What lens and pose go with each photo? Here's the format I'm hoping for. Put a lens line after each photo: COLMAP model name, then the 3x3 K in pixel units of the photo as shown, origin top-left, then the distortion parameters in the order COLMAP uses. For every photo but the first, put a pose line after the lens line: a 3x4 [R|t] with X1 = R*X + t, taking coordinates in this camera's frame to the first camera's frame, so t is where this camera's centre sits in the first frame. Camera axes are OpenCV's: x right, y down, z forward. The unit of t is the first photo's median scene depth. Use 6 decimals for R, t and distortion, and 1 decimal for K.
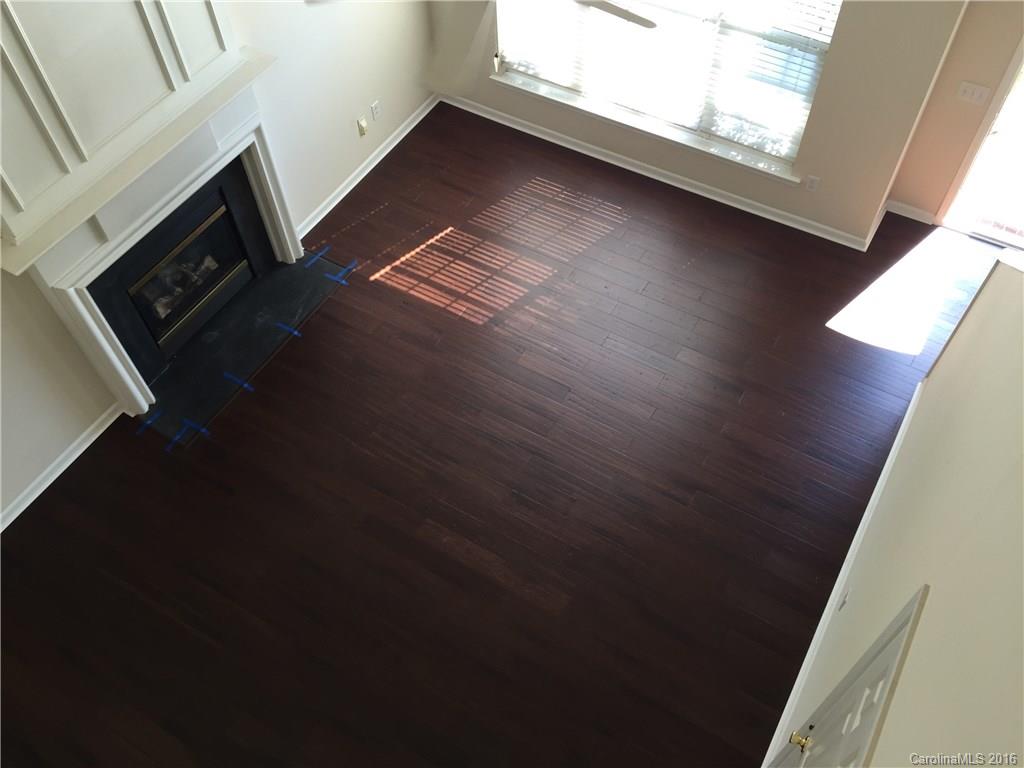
lens RADIAL K [[873.2, 0, 515.7], [0, 873.2, 384.3], [0, 0, 1]] dist [0.086935, -0.113132]
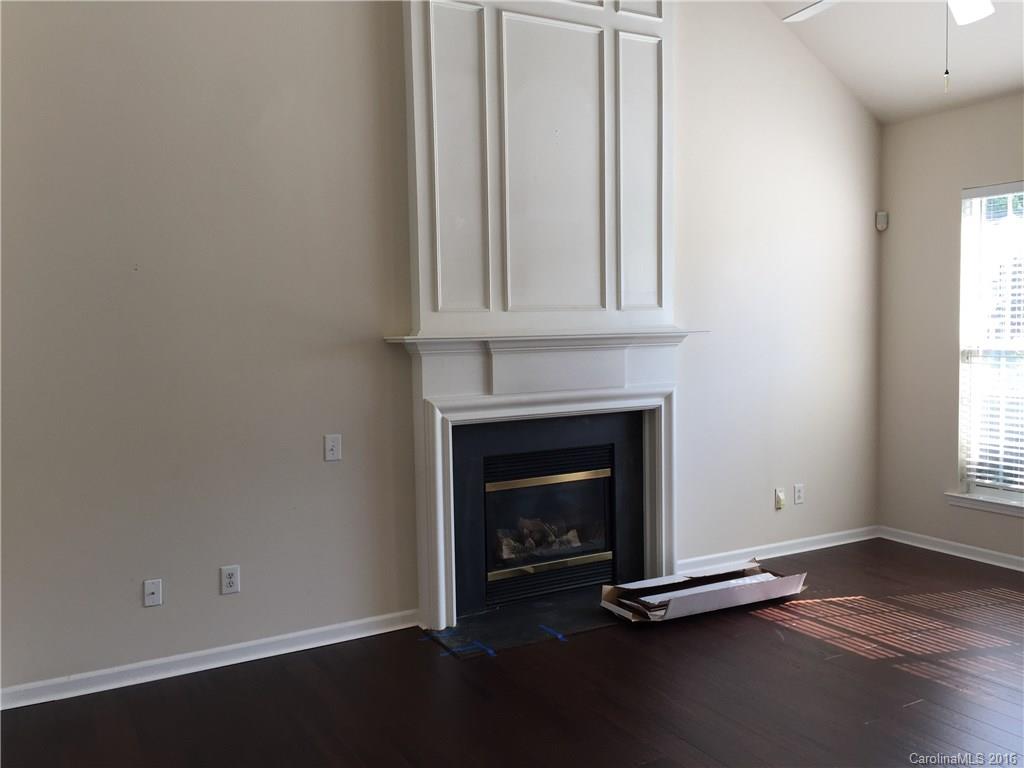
lens RADIAL K [[873.2, 0, 507.6], [0, 873.2, 391.9], [0, 0, 1]] dist [0.086935, -0.113132]
pose [[0.865810, 0.039487, -0.498812, 0.034325], [-0.404448, 0.642171, -0.651182, 0.398093], [0.294610, 0.765544, 0.571968, 0.384369]]
